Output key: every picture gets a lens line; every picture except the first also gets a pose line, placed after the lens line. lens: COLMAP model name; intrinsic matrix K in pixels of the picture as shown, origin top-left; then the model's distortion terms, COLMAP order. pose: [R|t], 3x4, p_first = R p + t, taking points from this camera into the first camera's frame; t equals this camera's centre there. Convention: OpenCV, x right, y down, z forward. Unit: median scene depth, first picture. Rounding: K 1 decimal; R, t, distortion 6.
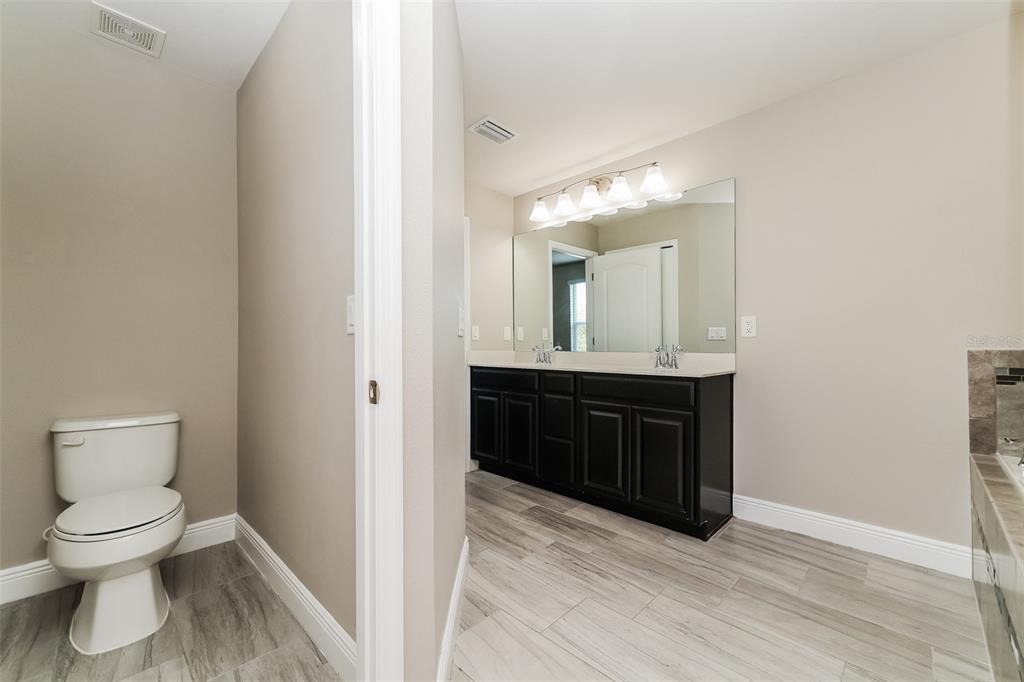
lens RADIAL K [[412.3, 0, 512.0], [0, 412.3, 341.0], [0, 0, 1]] dist [0.001240, -0.000022]
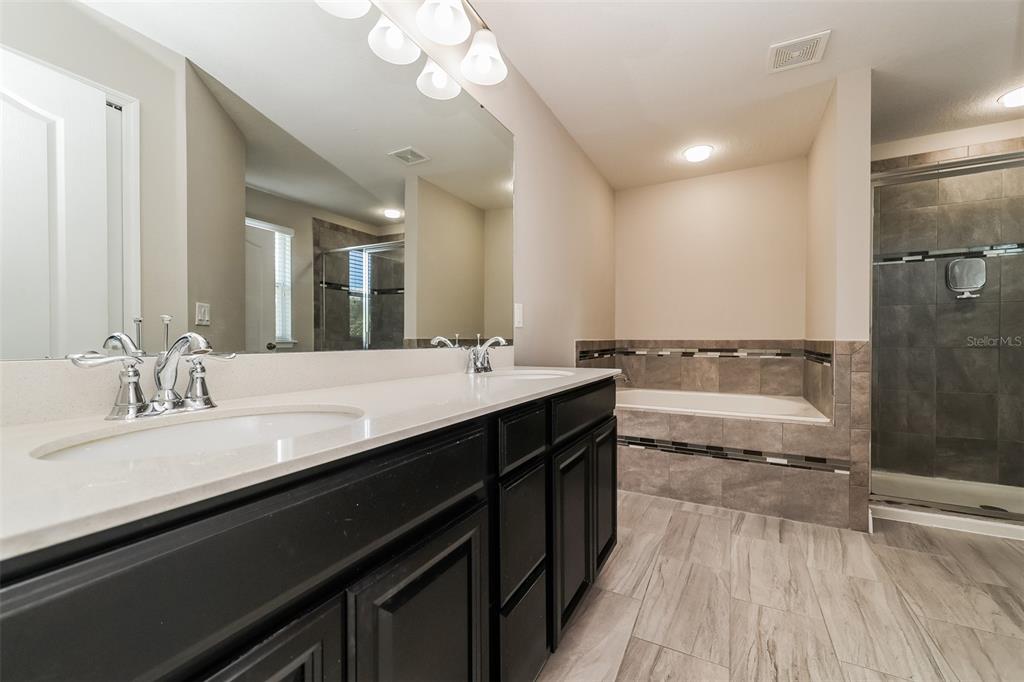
lens RADIAL K [[412.3, 0, 512.0], [0, 412.3, 341.0], [0, 0, 1]] dist [0.001240, -0.000022]
pose [[-0.279380, -0.001823, 0.960179, -0.364266], [-0.005698, 0.999984, 0.000241, 0.025774], [-0.960164, -0.005404, -0.279386, 1.690245]]
